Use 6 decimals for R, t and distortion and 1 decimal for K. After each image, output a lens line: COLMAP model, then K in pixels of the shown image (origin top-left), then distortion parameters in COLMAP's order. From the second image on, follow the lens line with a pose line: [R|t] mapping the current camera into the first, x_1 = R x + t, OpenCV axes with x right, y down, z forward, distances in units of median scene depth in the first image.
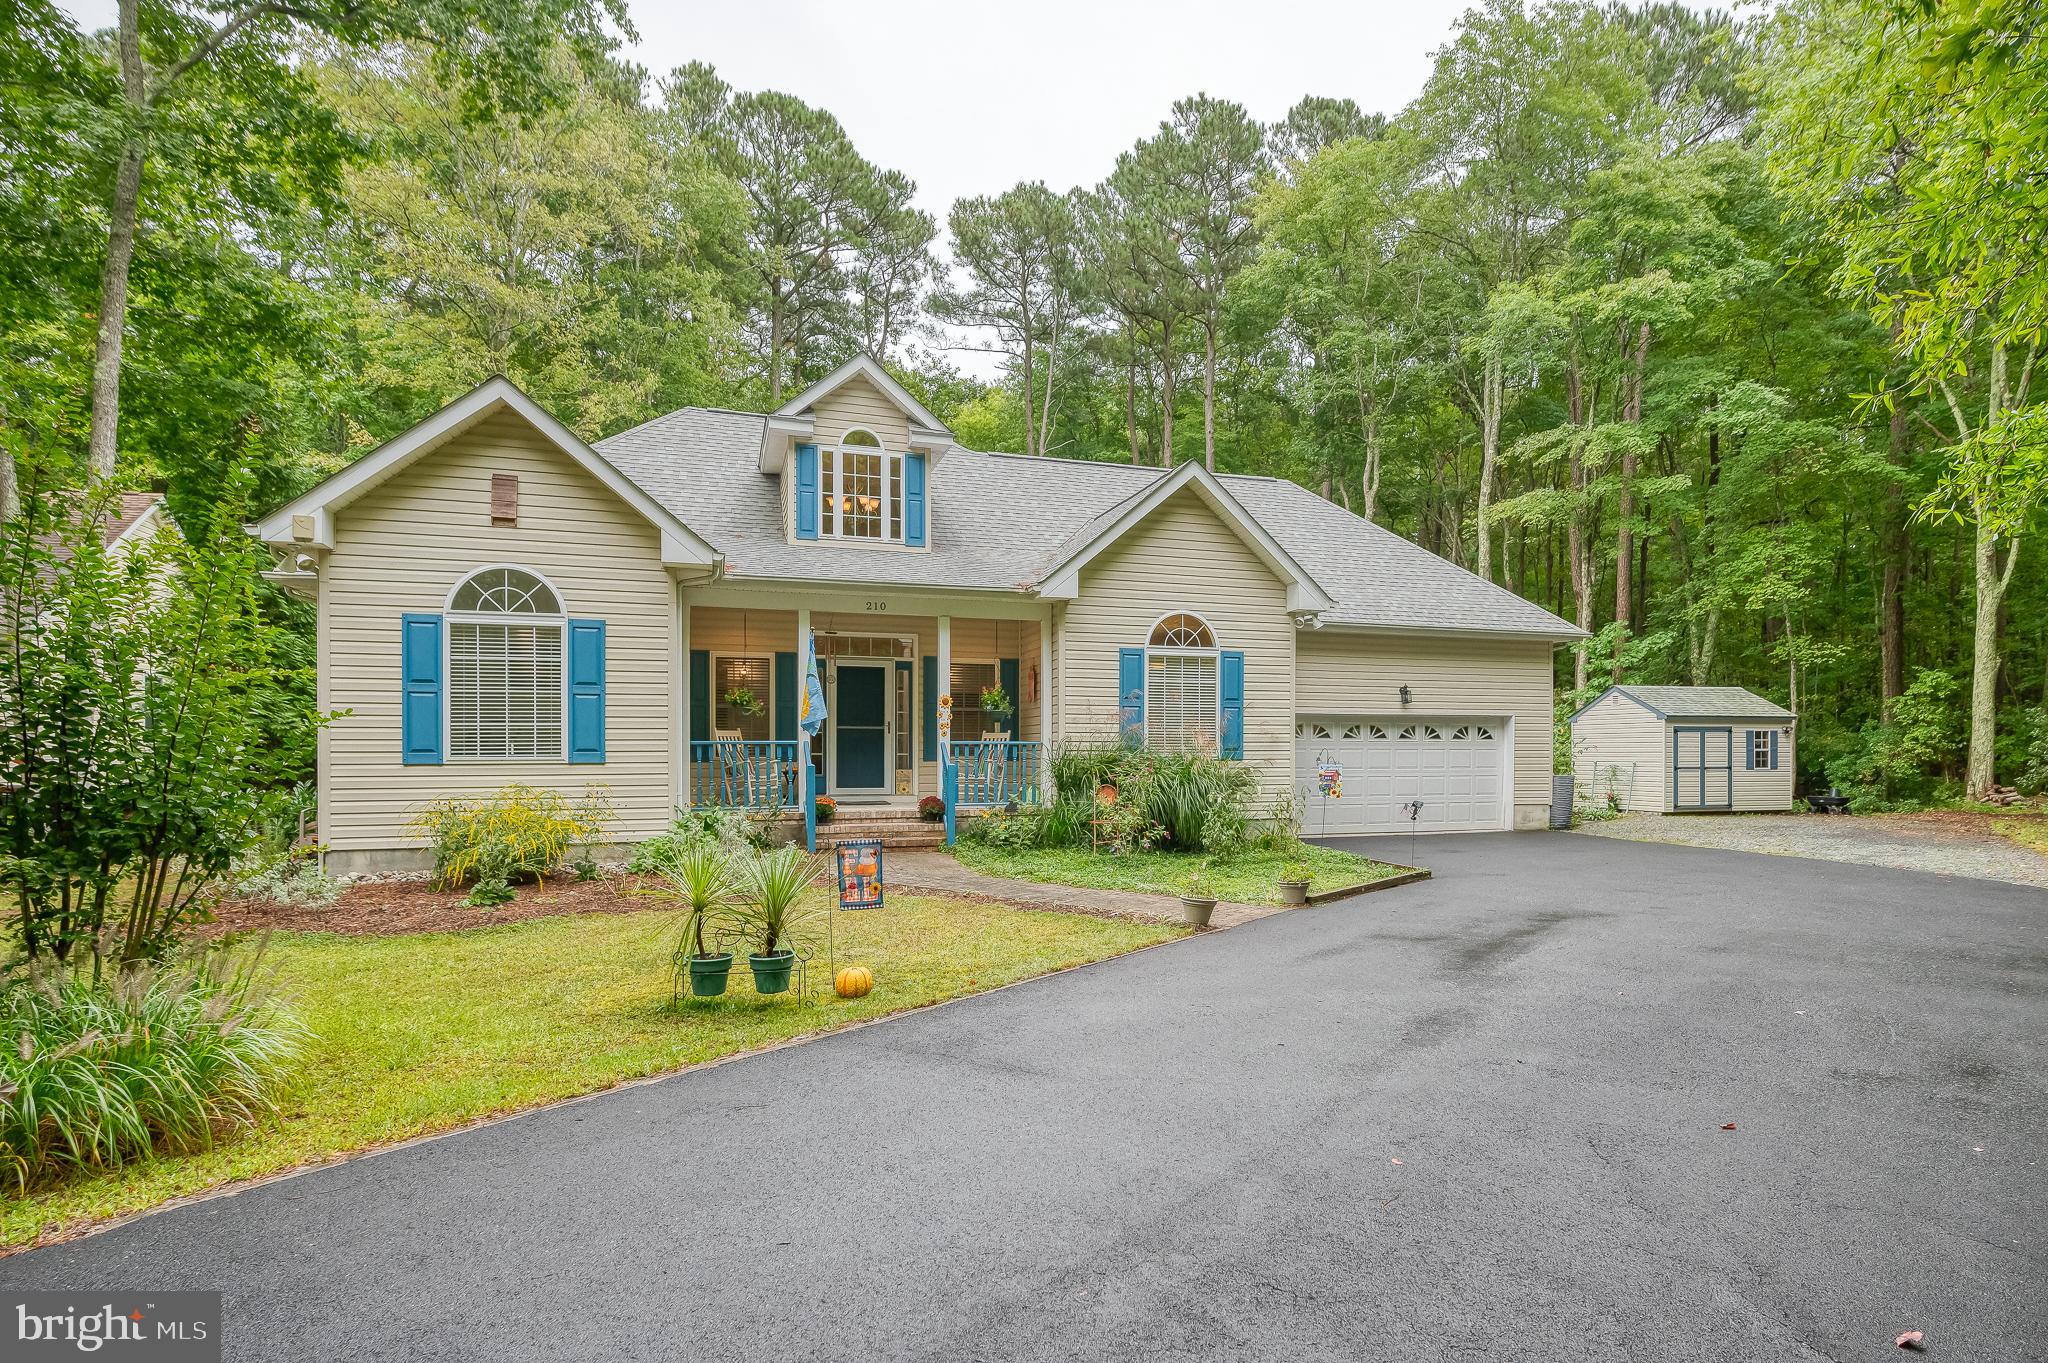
lens RADIAL K [[1098.3, 0, 1091.6], [0, 1098.3, 750.4], [0, 0, 1]] dist [-0.002042, -0.001007]
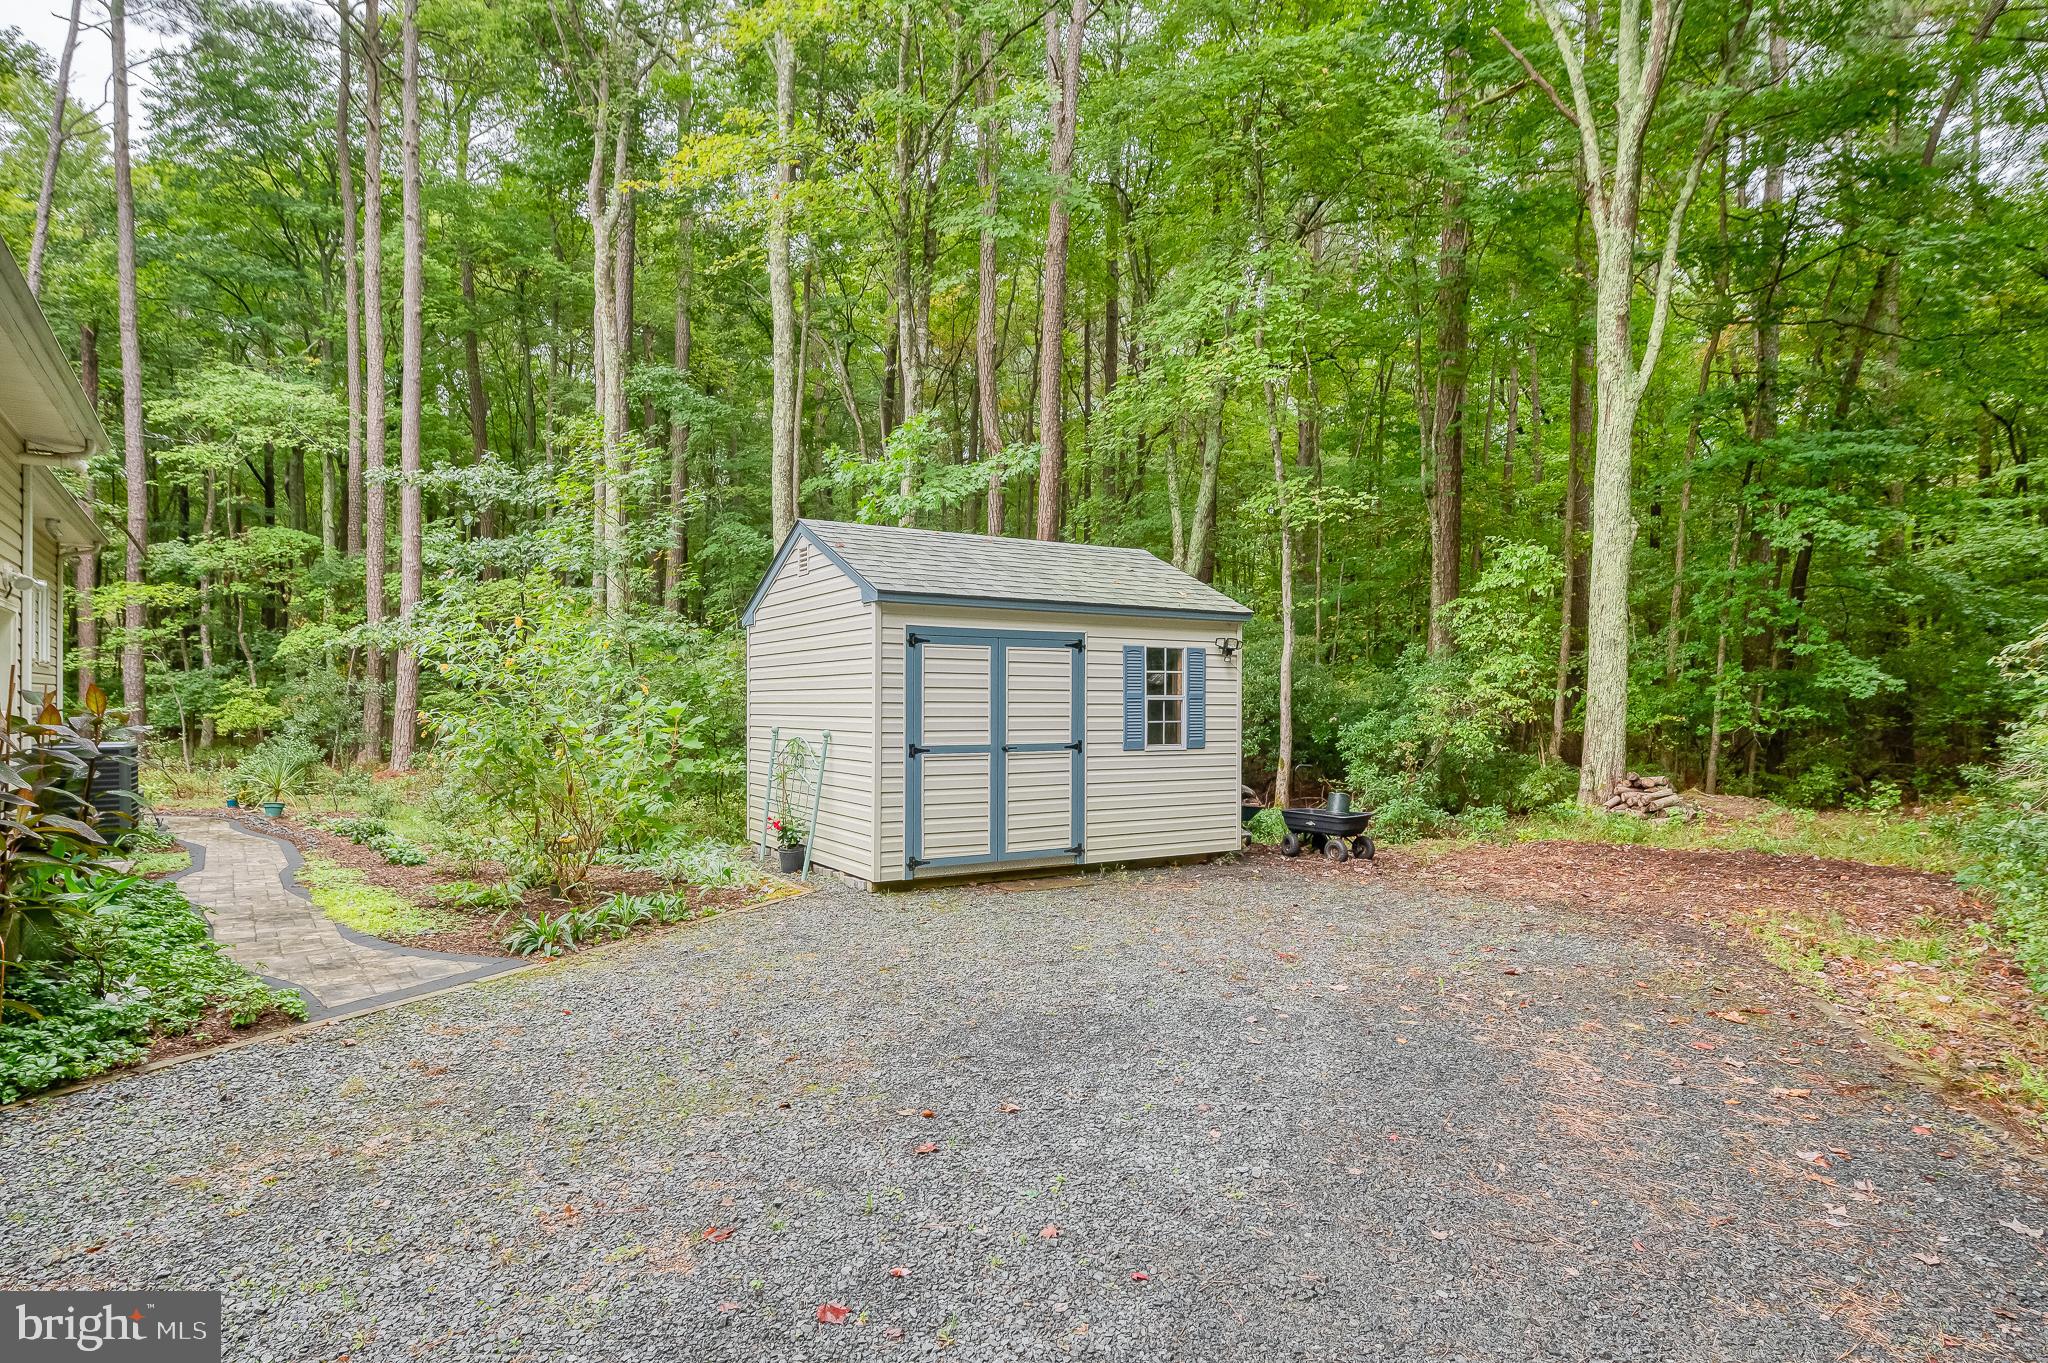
lens RADIAL K [[1041.2, 0, 1020.3], [0, 1041.2, 702.4], [0, 0, 1]] dist [-0.000215, 0.000981]
pose [[0.966165, 0.004143, 0.257890, 0.479333], [-0.003562, 0.999990, -0.002721, 0.002258], [-0.257899, 0.001710, 0.966170, 0.679111]]
